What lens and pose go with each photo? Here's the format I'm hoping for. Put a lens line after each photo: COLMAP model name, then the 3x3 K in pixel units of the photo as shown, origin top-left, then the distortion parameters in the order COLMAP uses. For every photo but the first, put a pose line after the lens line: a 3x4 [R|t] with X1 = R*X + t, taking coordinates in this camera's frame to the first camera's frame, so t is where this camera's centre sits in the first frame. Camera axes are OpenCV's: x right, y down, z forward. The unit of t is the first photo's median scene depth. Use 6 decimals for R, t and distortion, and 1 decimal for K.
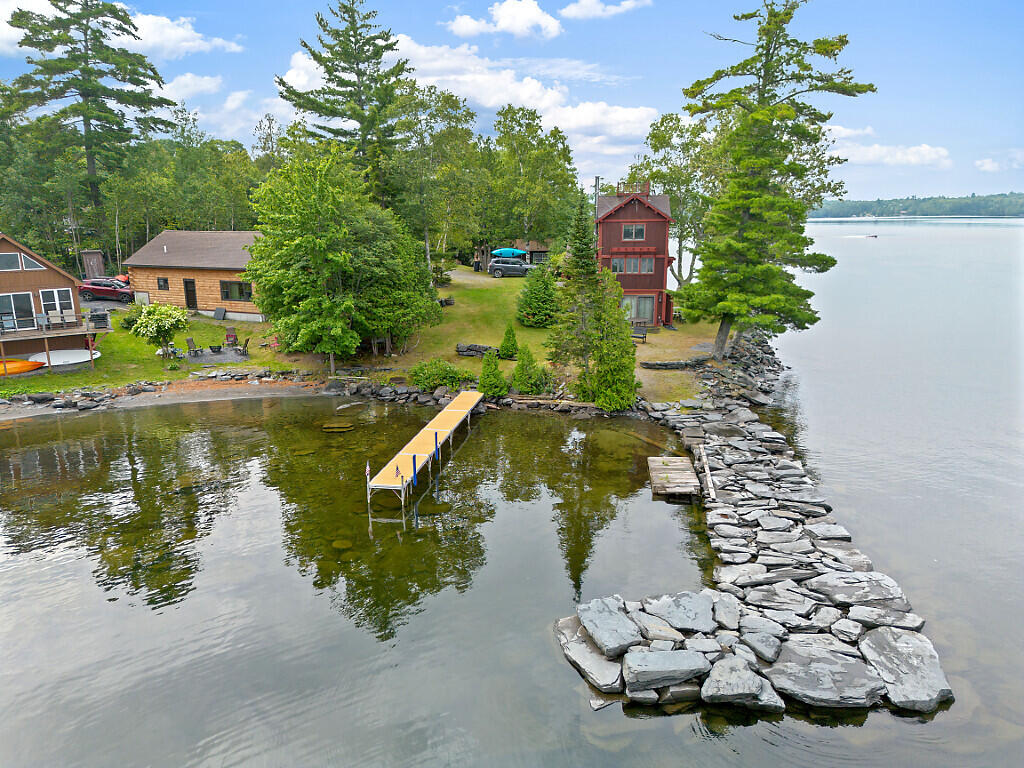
lens RADIAL K [[724.7, 0, 532.4], [0, 724.7, 386.8], [0, 0, 1]] dist [0.012755, 0.000040]
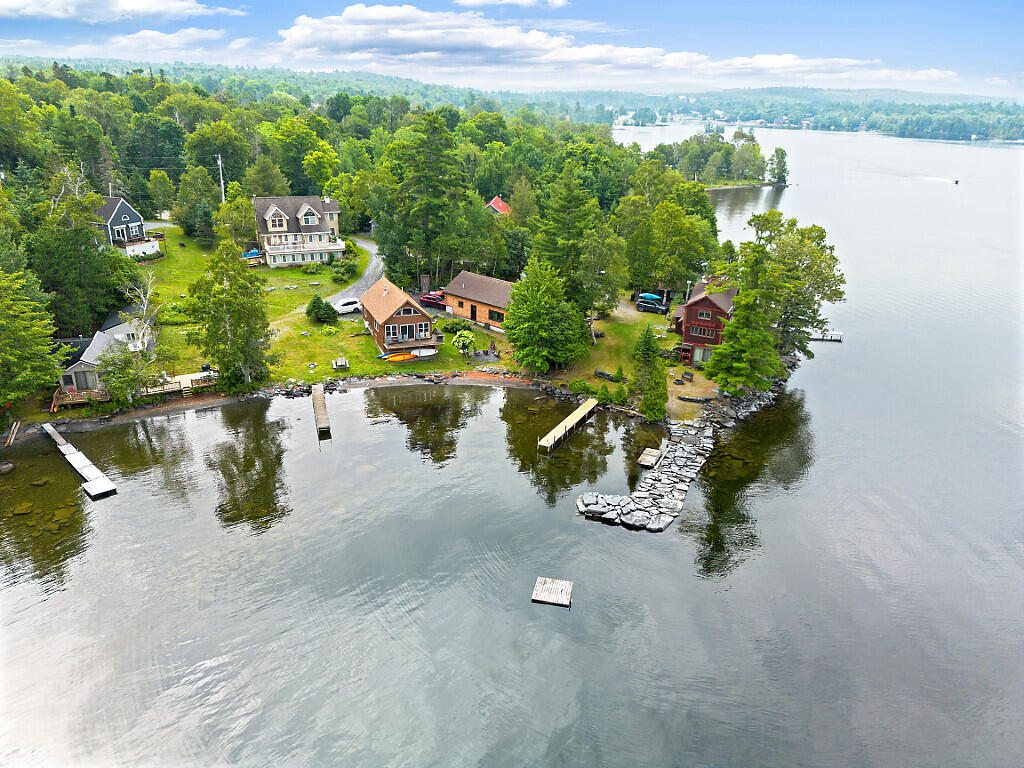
lens RADIAL K [[695.4, 0, 484.1], [0, 695.4, 384.2], [0, 0, 1]] dist [0.001592, -0.003863]
pose [[0.927939, 0.139816, -0.345515, 0.313360], [-0.093004, 0.984512, 0.148616, -0.305639], [0.360943, -0.105772, 0.926570, -1.021720]]
